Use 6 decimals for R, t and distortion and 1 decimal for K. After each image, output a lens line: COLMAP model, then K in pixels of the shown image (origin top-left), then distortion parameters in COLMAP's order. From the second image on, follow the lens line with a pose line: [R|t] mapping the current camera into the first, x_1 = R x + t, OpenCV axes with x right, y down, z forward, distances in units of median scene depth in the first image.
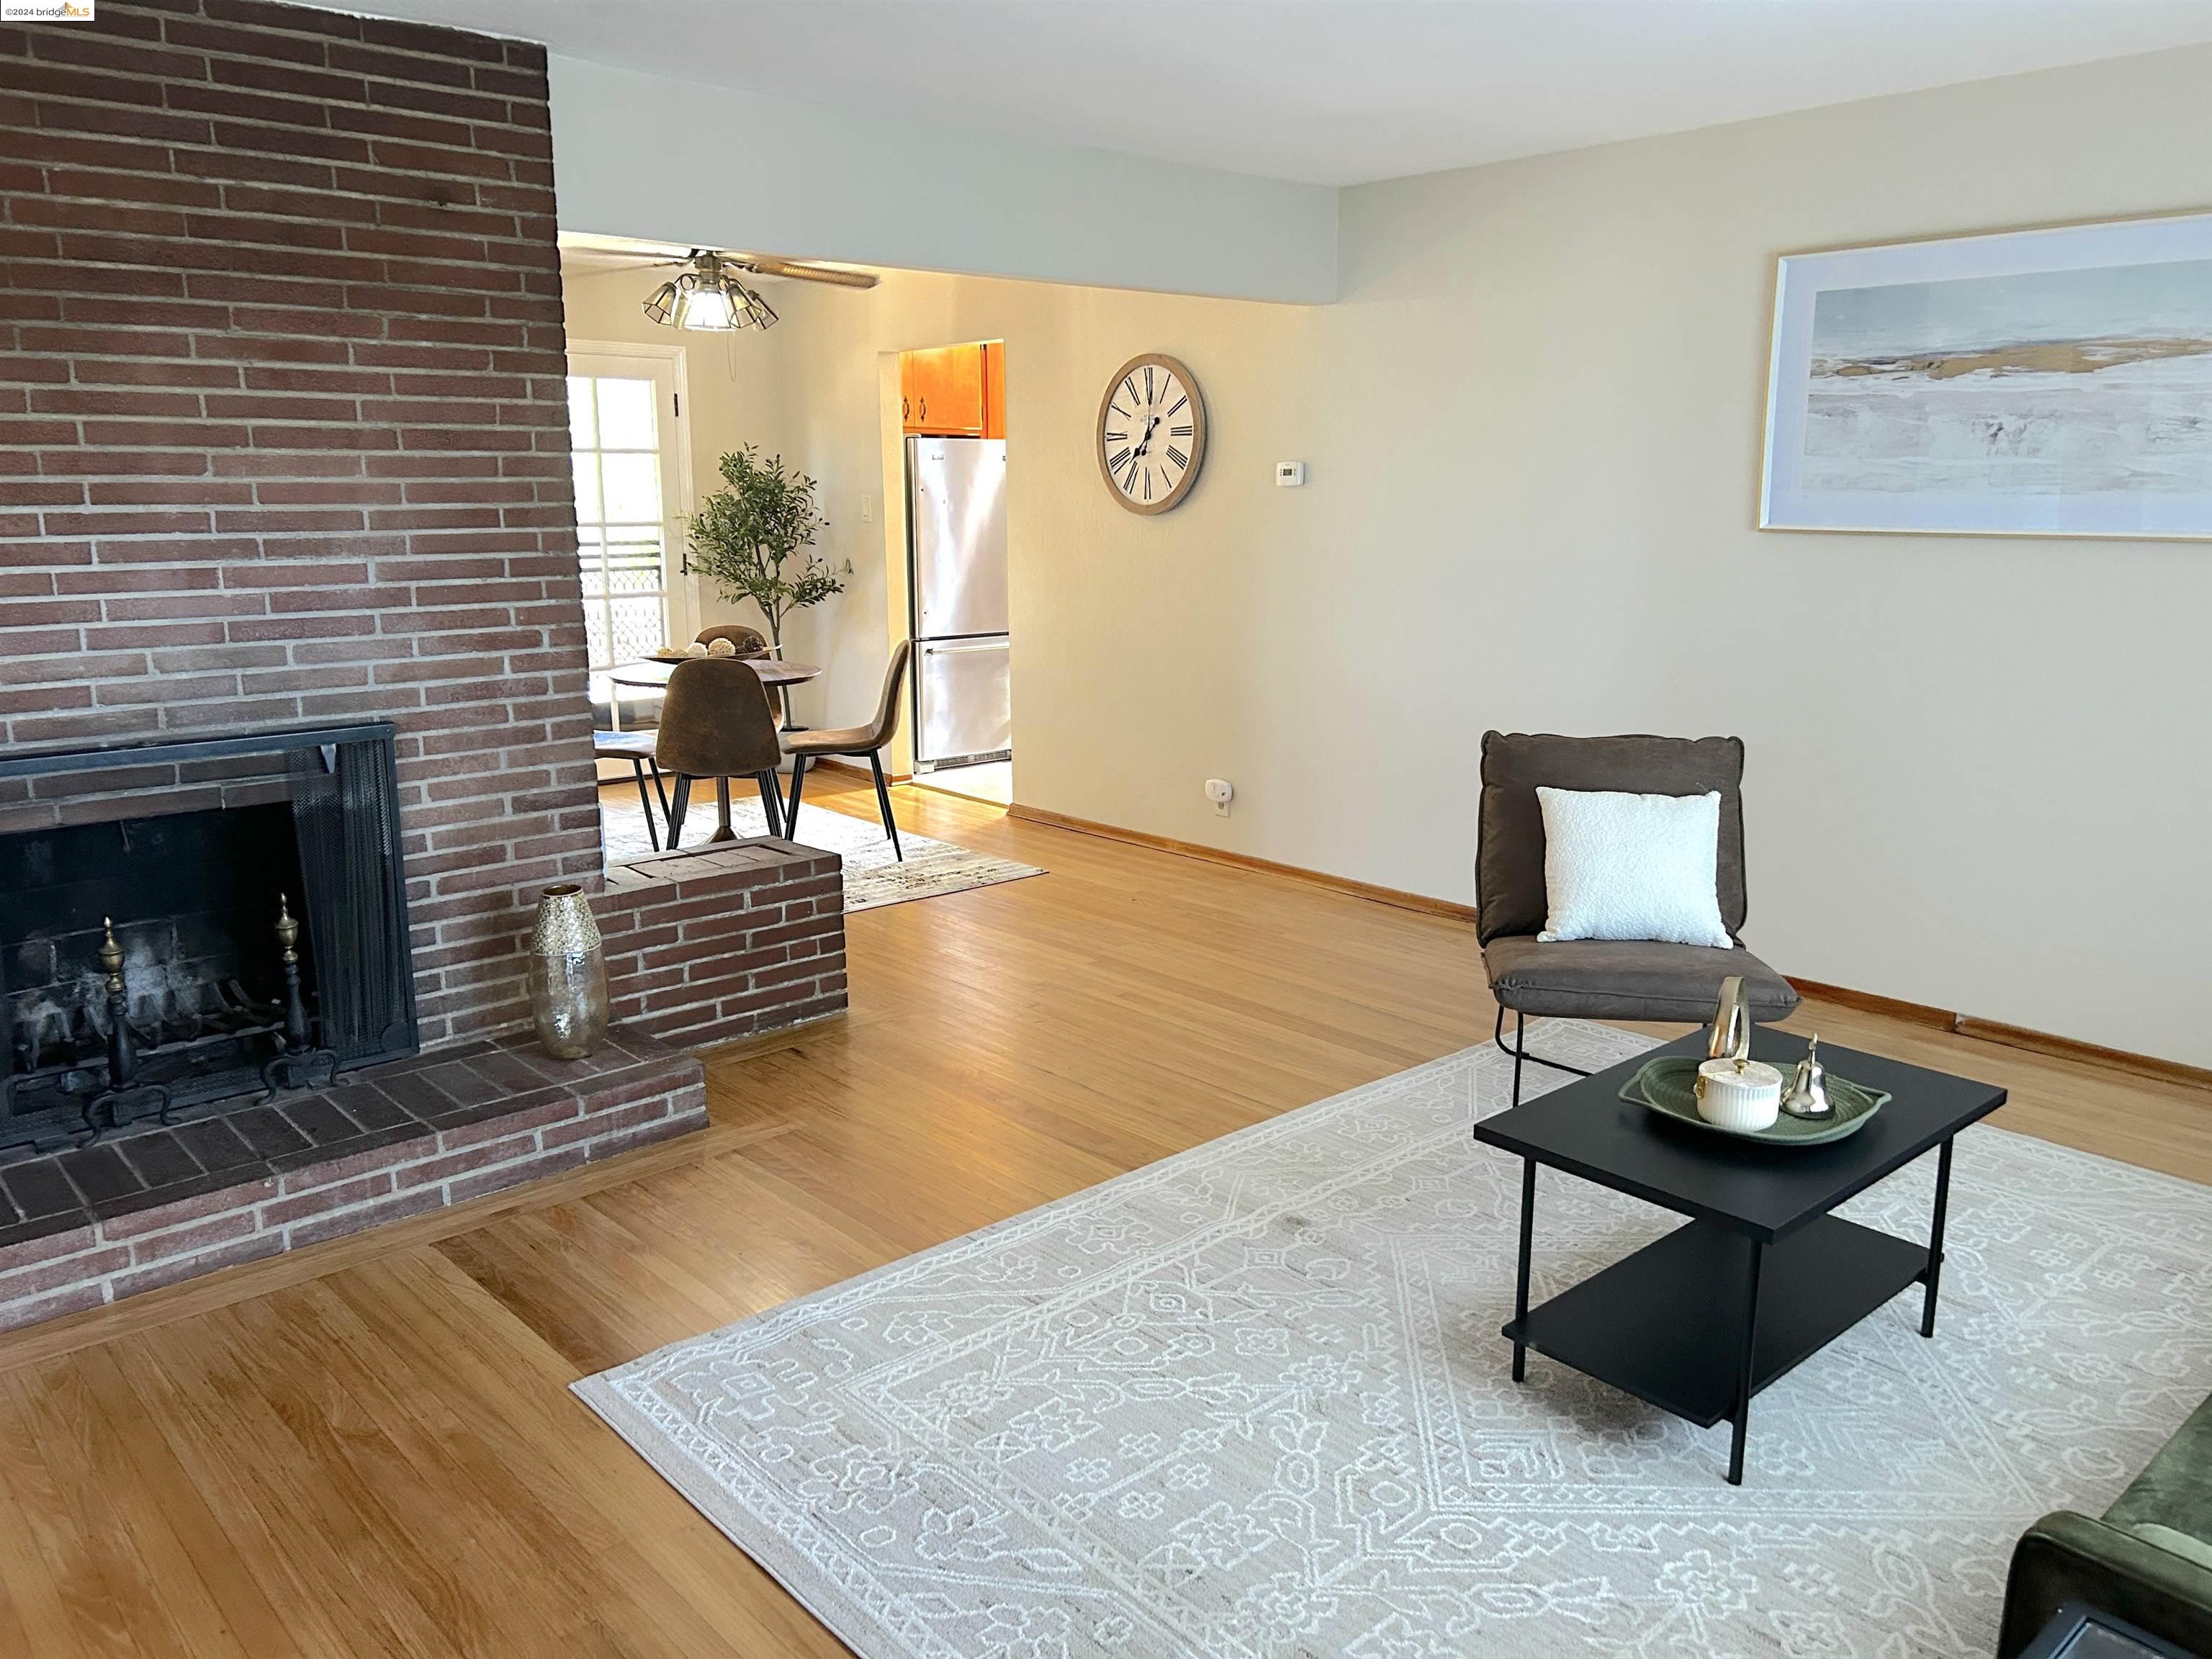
lens RADIAL K [[1656.3, 0, 1119.9], [0, 1656.3, 837.3], [0, 0, 1]] dist [0.037010, -0.037816]
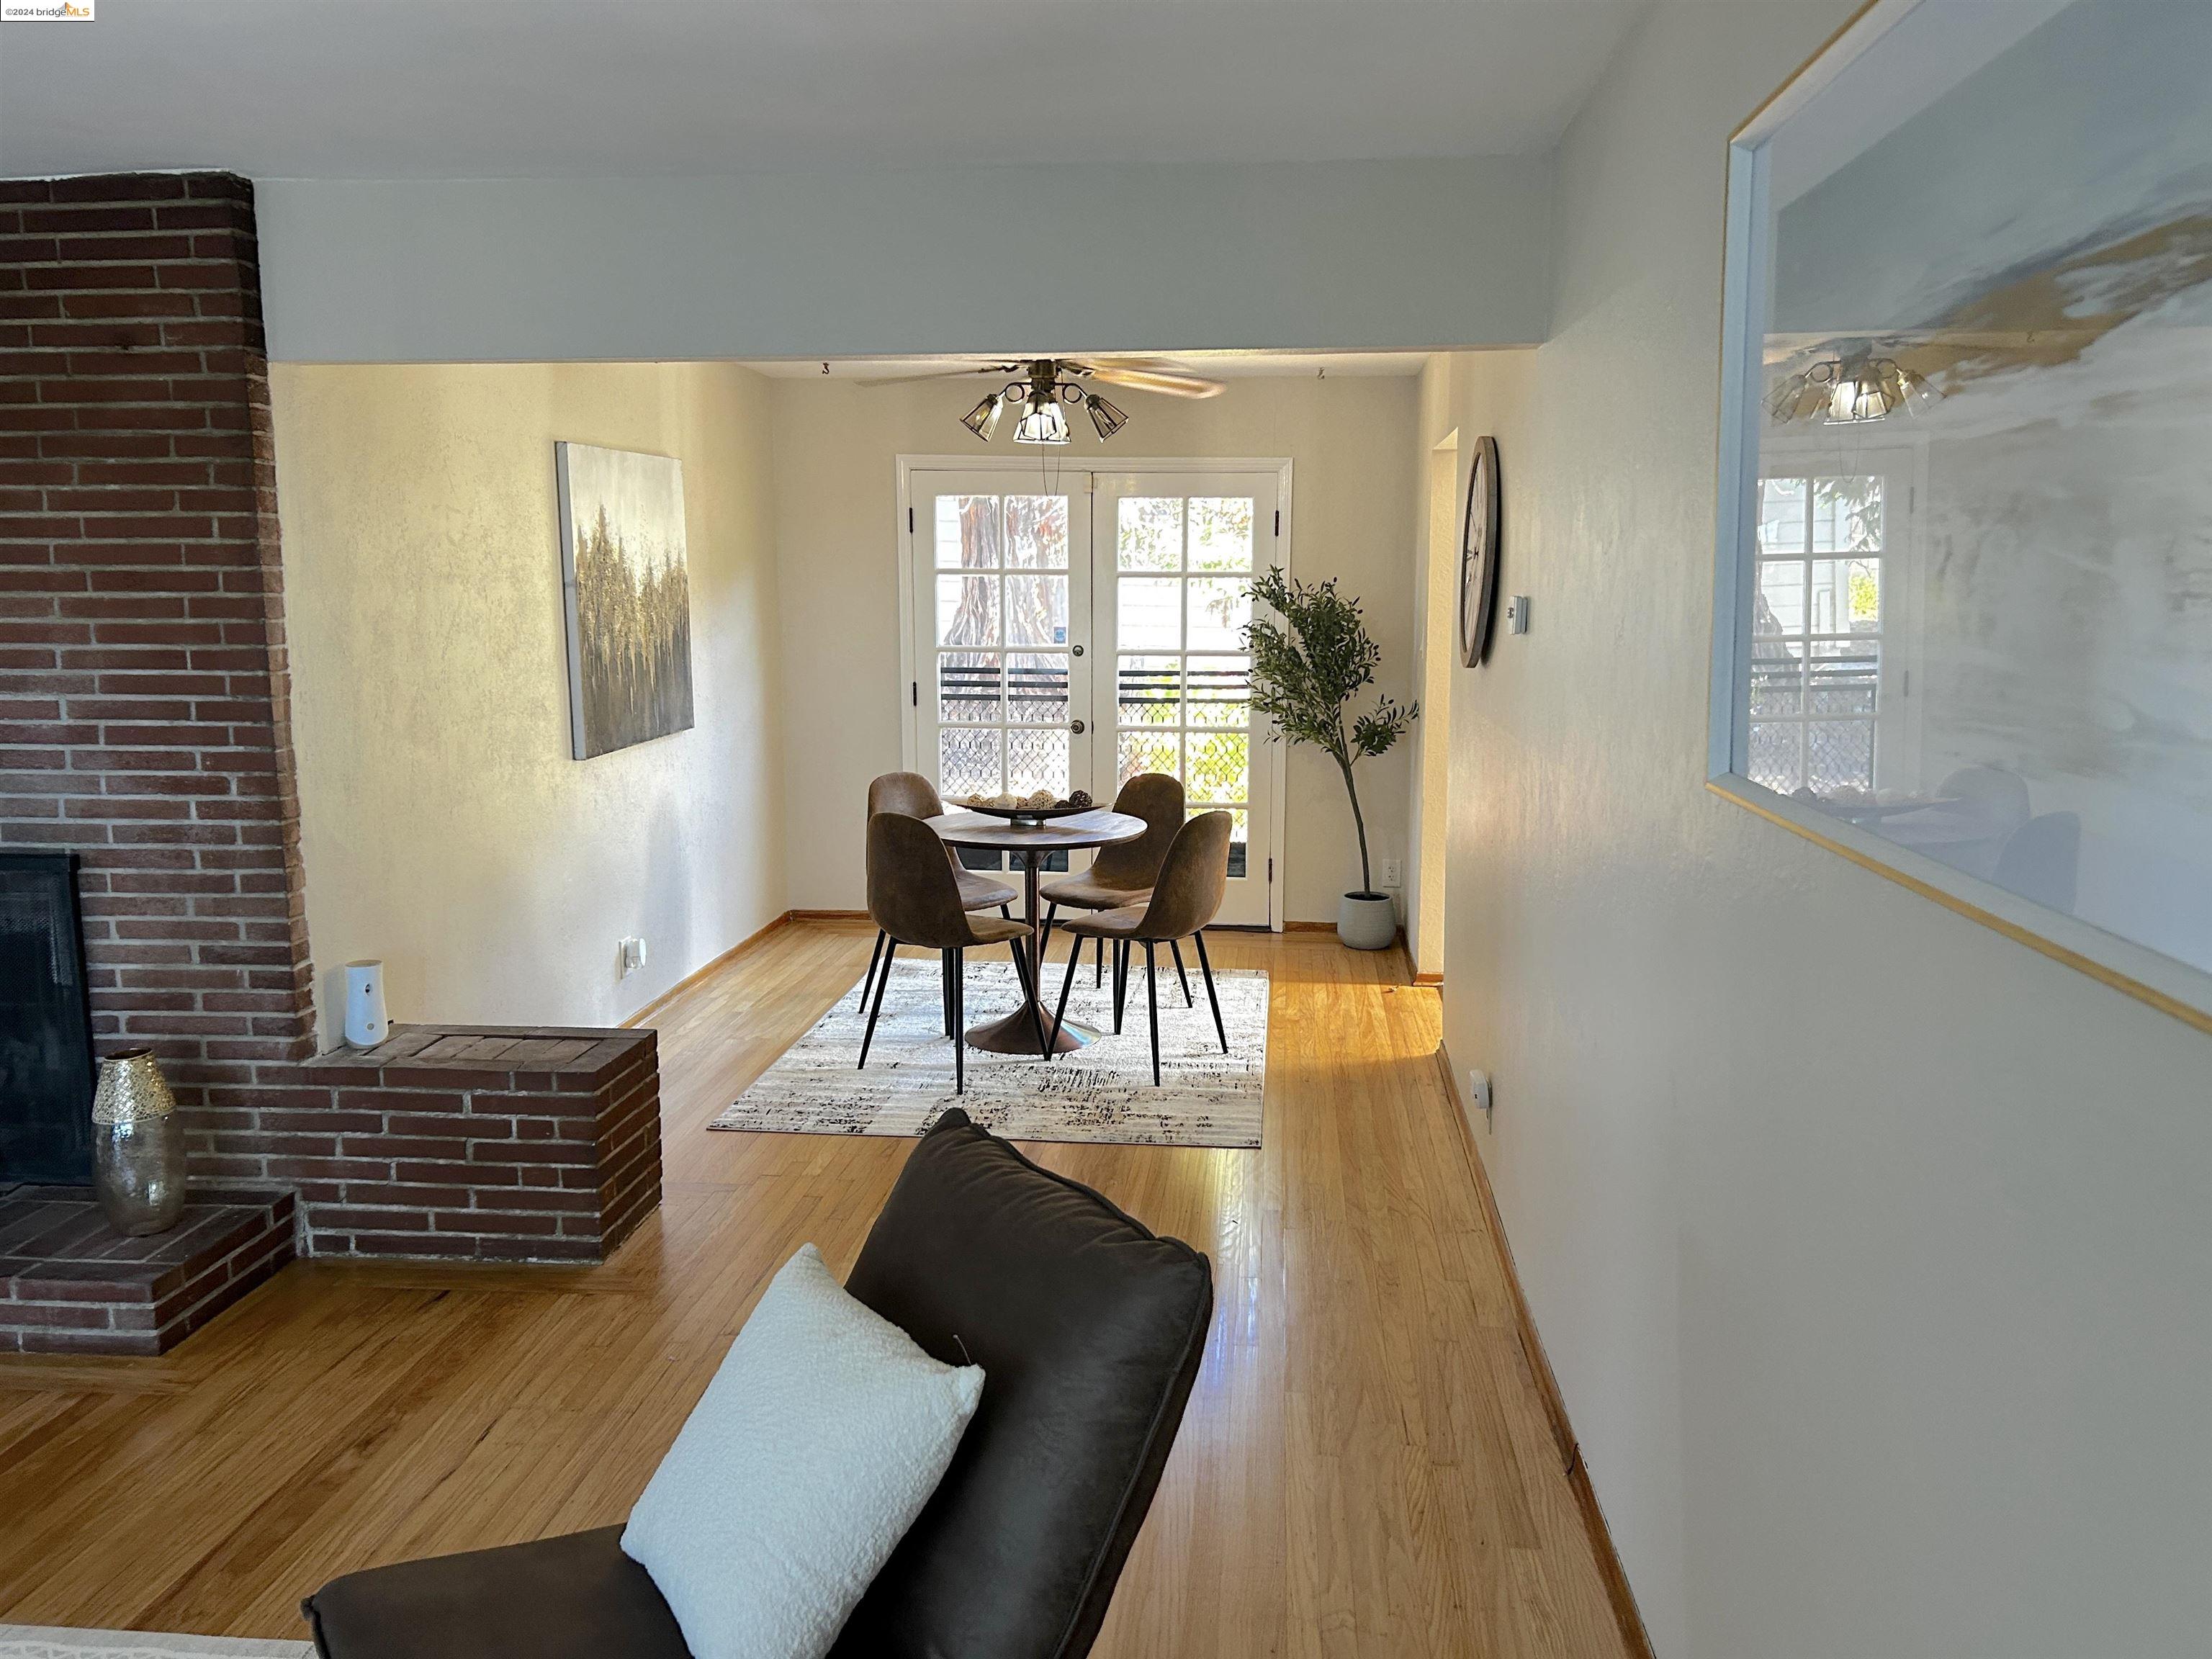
lens RADIAL K [[1656.3, 0, 1137.9], [0, 1656.3, 819.5], [0, 0, 1]] dist [0.037010, -0.037816]
pose [[0.685989, 0.105414, -0.719936, 0.735431], [-0.156688, 0.987637, -0.004688, -0.187580], [0.710541, 0.116021, 0.694025, 0.752120]]
